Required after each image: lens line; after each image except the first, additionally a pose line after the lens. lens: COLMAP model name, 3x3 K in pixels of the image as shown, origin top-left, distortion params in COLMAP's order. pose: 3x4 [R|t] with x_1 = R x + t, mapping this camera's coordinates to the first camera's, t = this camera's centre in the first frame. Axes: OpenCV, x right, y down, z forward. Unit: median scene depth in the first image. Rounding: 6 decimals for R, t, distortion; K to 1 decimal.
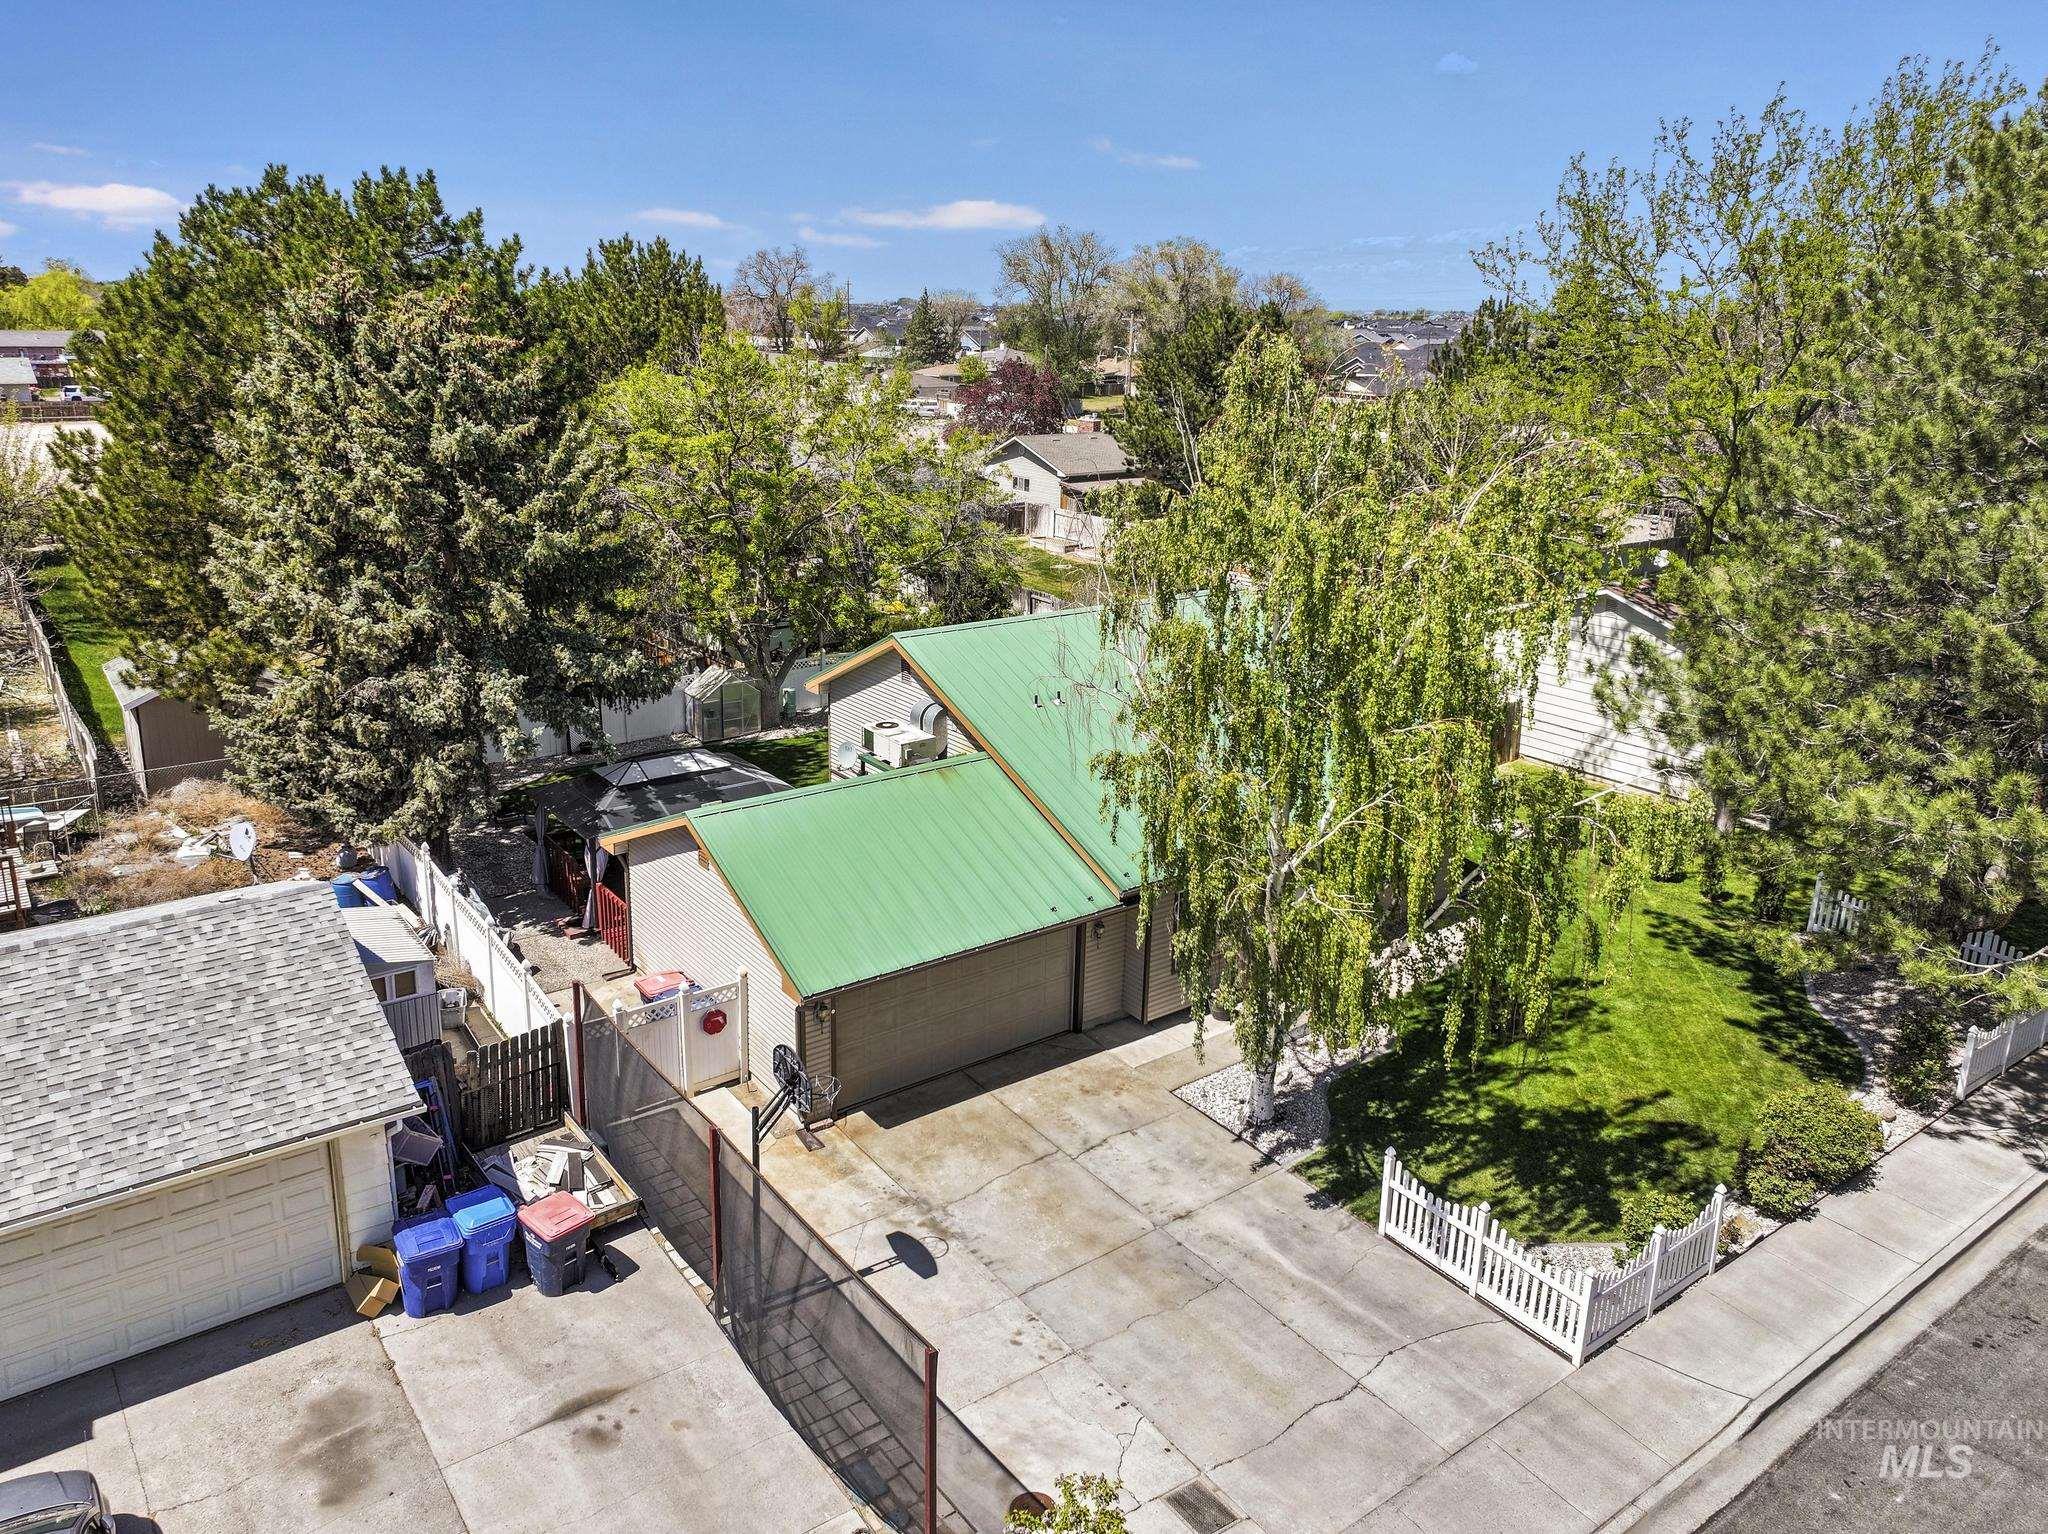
lens RADIAL K [[1456.4, 0, 995.8], [0, 1456.4, 677.9], [0, 0, 1]] dist [0.000211, 0.025428]
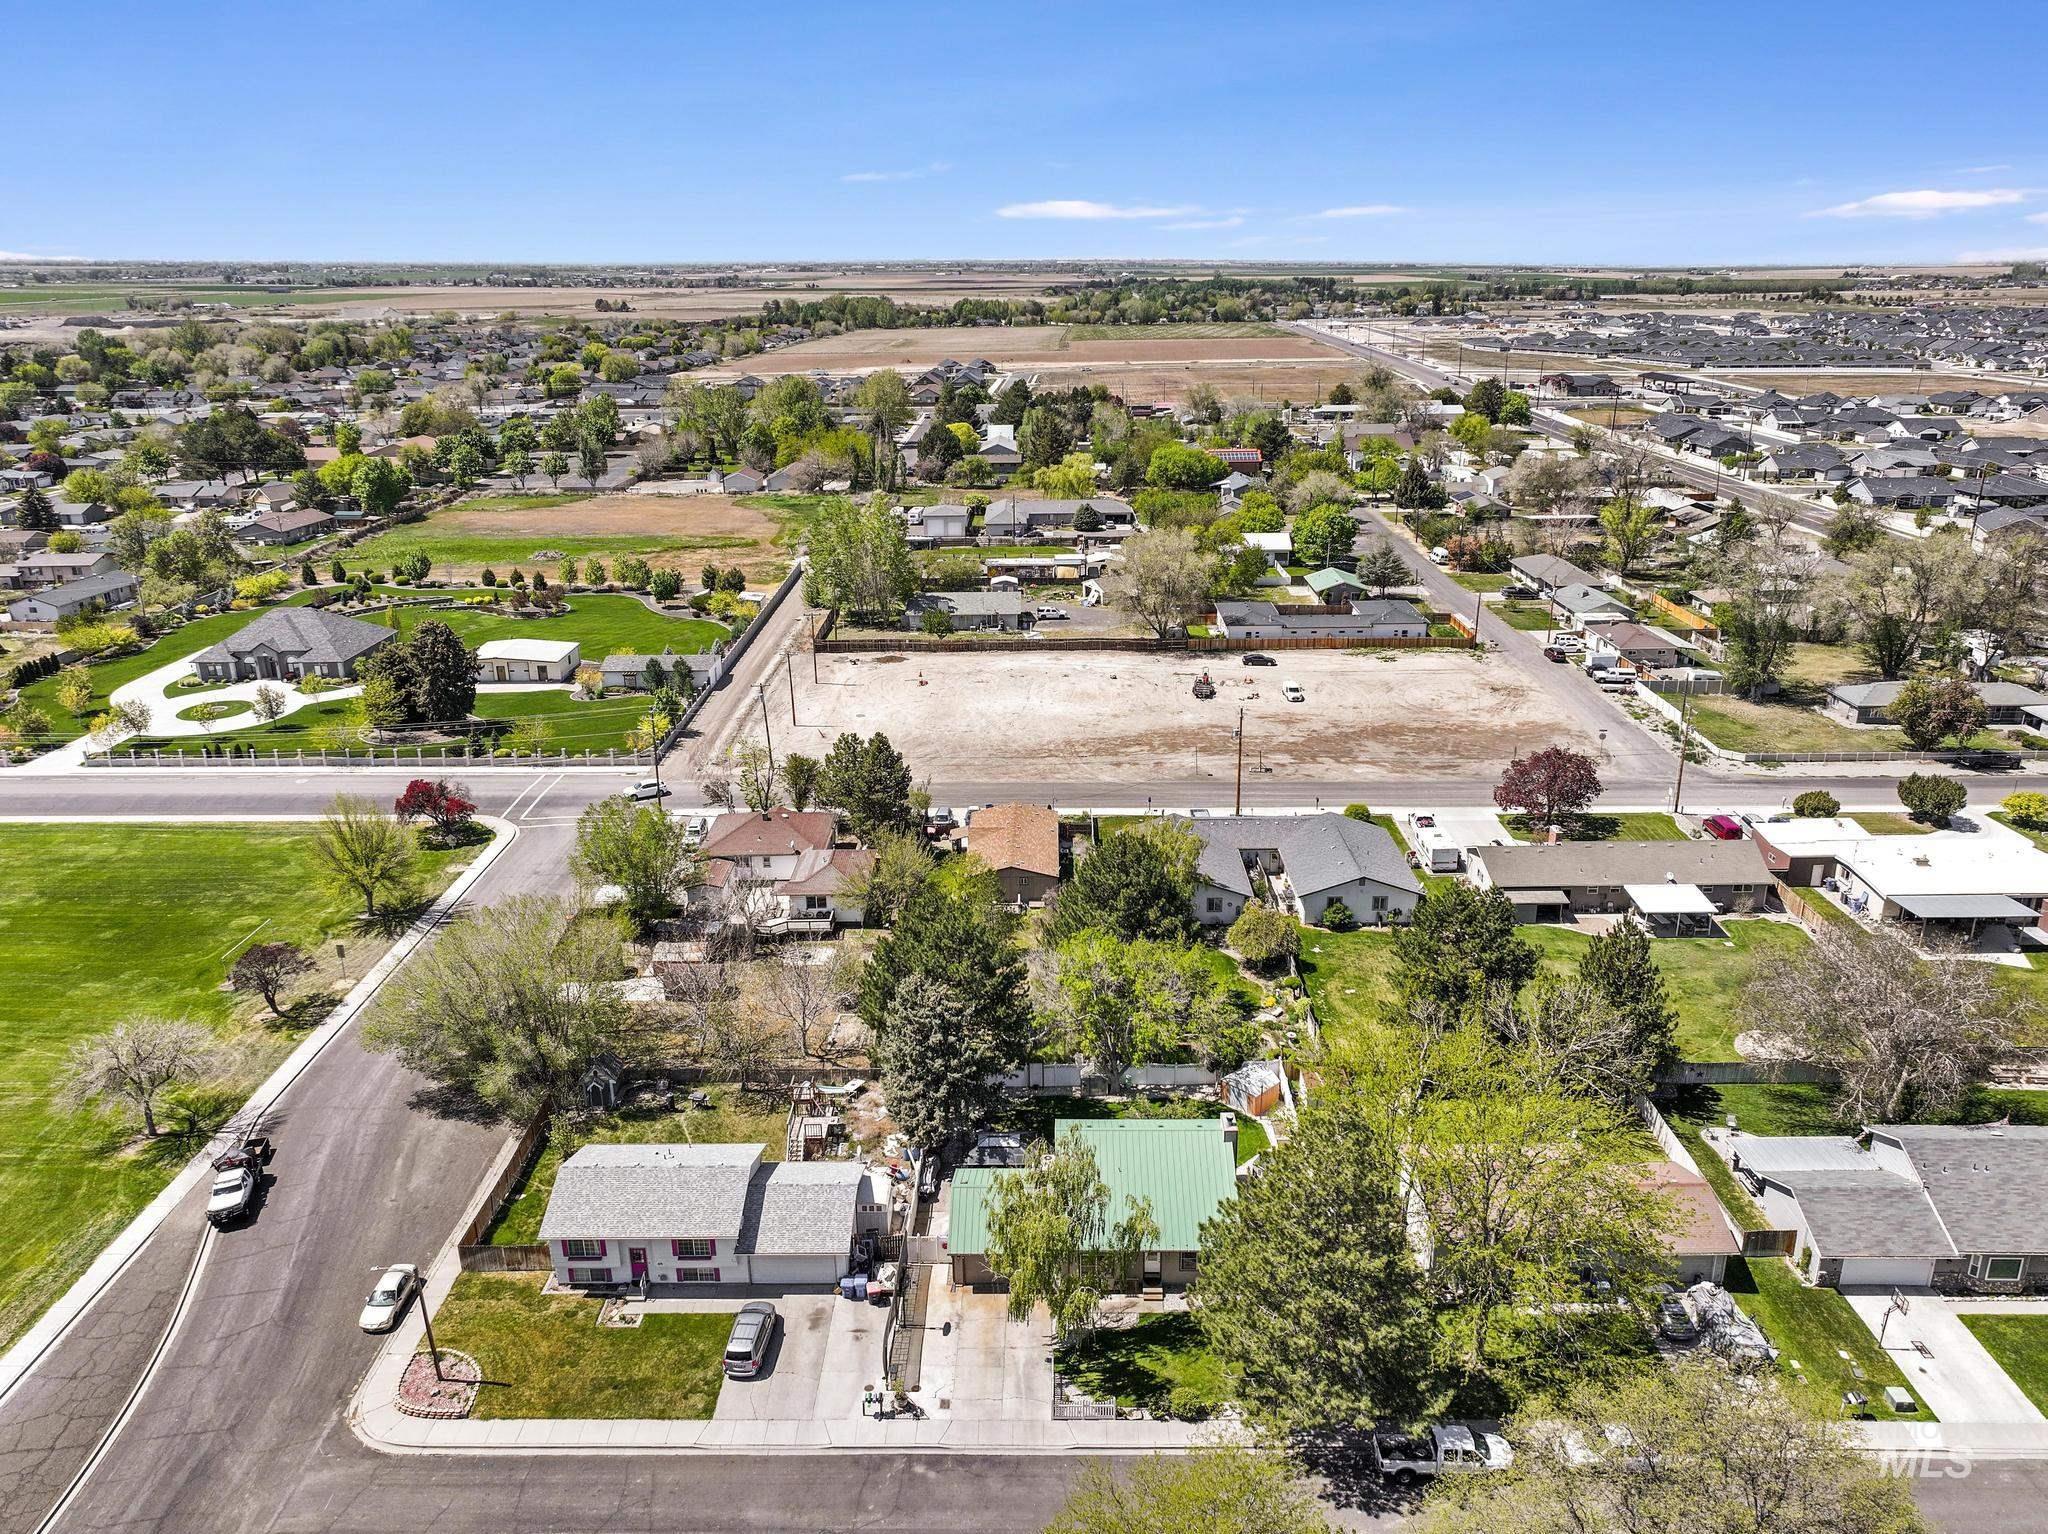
lens RADIAL K [[1481.7, 0, 1028.4], [0, 1481.7, 711.1], [0, 0, 1]] dist [0.006100, -0.000469]
pose [[0.799654, 0.154353, -0.580284, 2.054088], [-0.123833, 0.988014, 0.092161, -1.553493], [0.587554, -0.001839, 0.809183, -1.990708]]
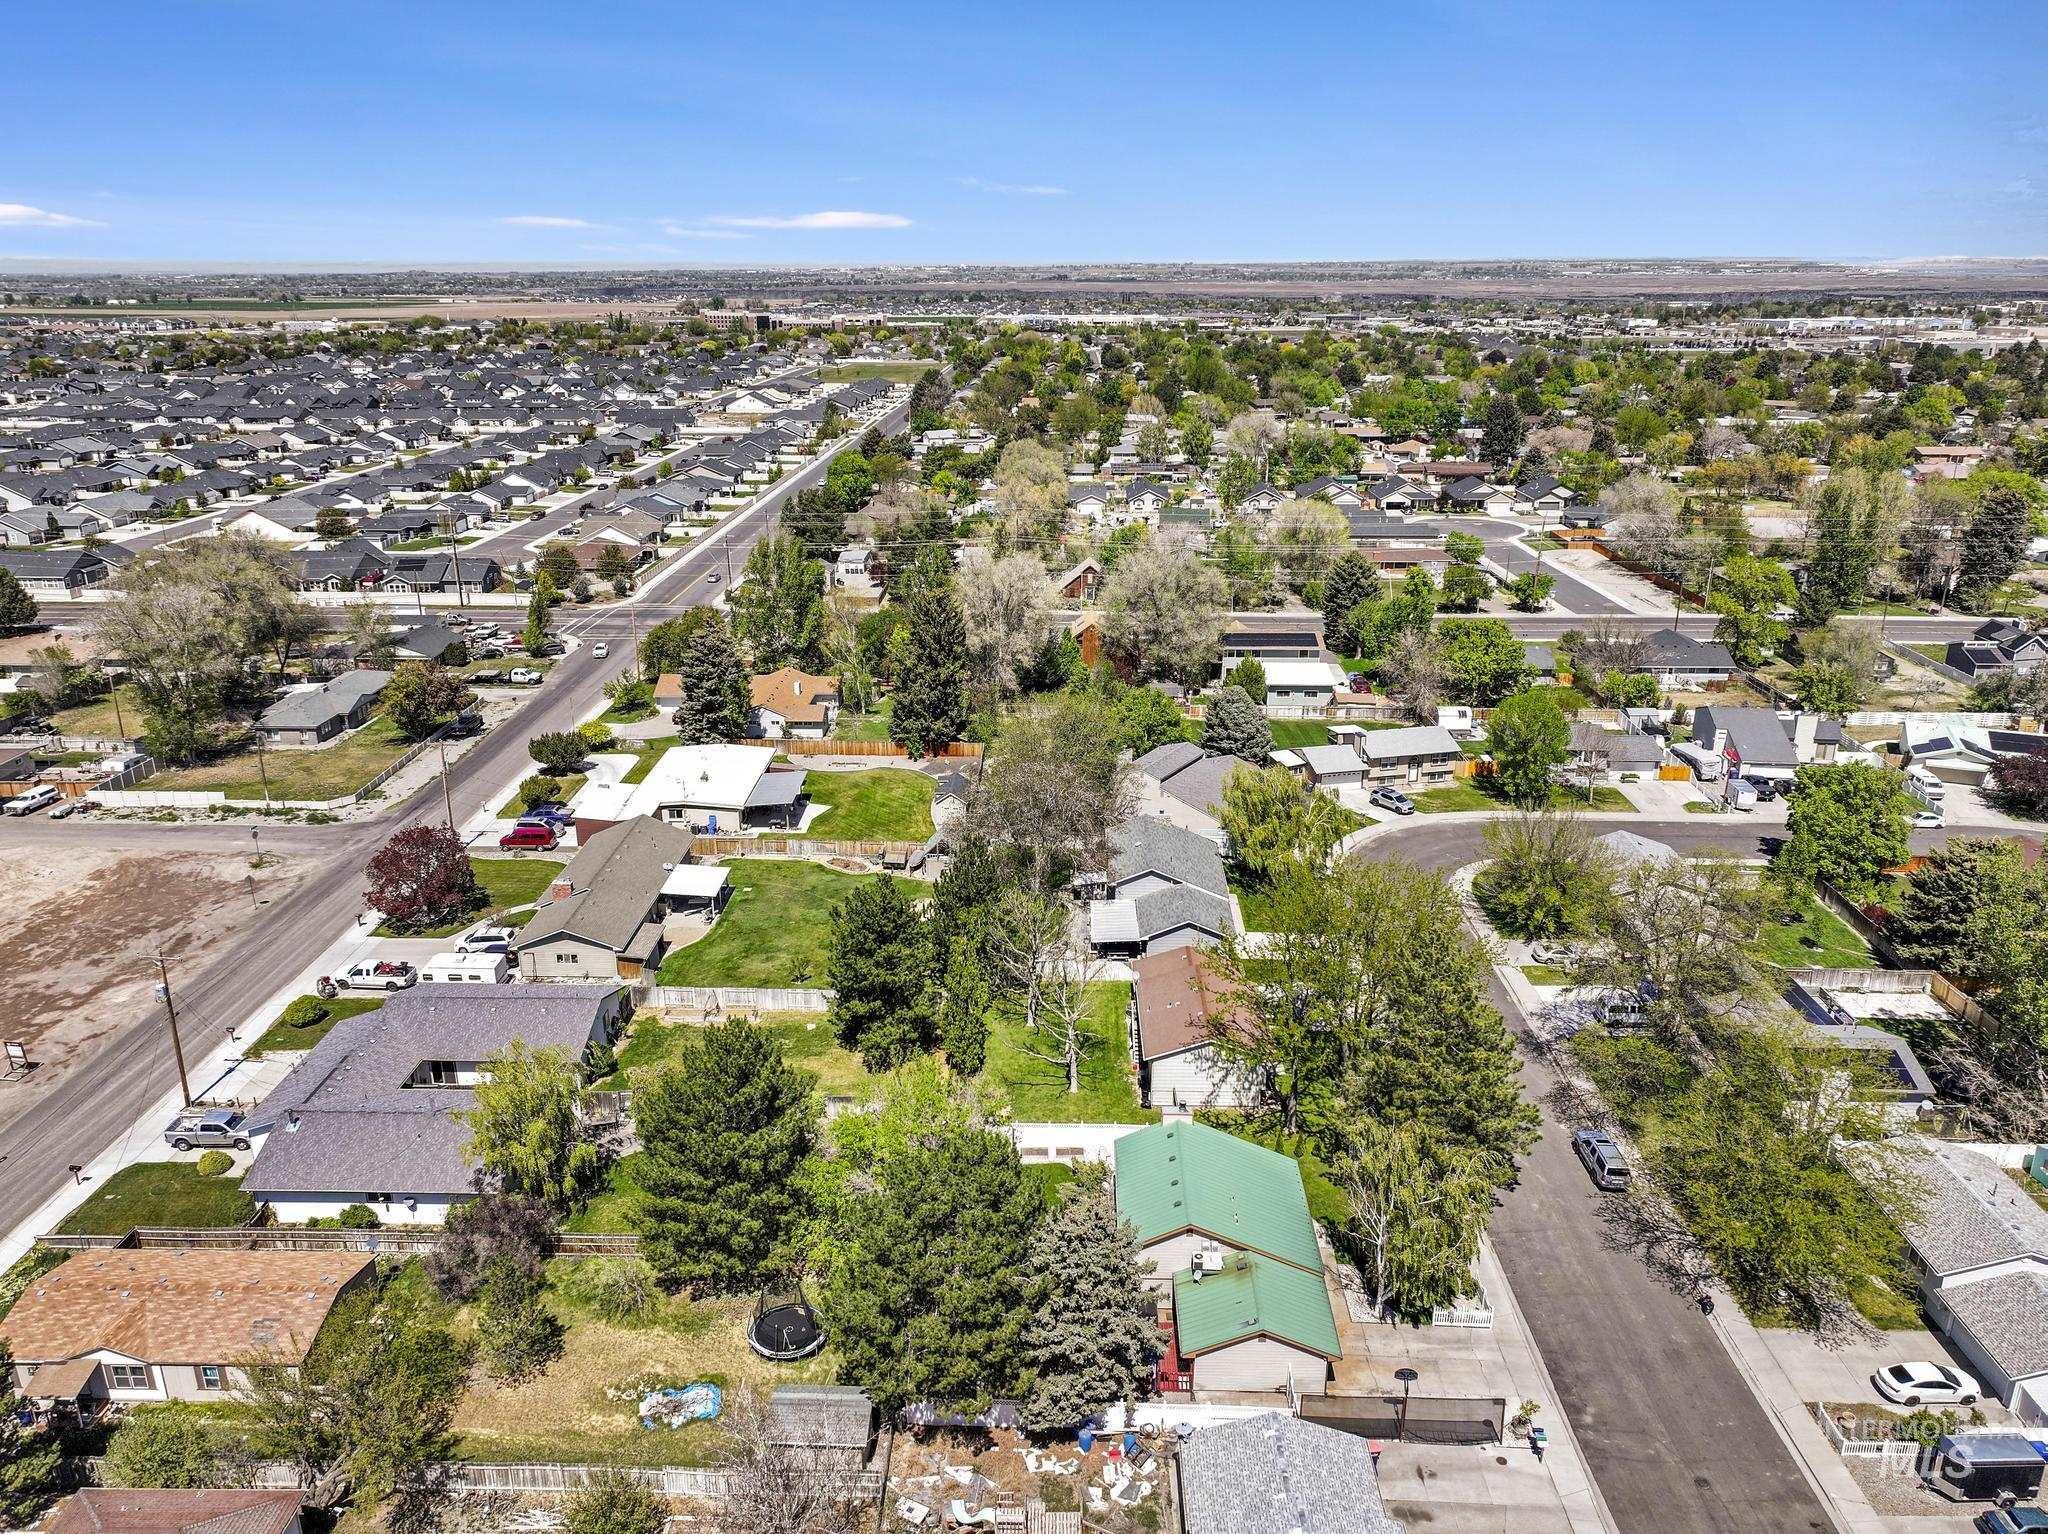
lens RADIAL K [[1460.0, 0, 1029.2], [0, 1460.0, 657.1], [0, 0, 1]] dist [0.009447, 0.004339]
pose [[0.605775, -0.211151, 0.767106, -2.808939], [0.196532, 0.973976, 0.112894, -1.905763], [-0.770981, 0.082373, 0.631509, -0.721981]]
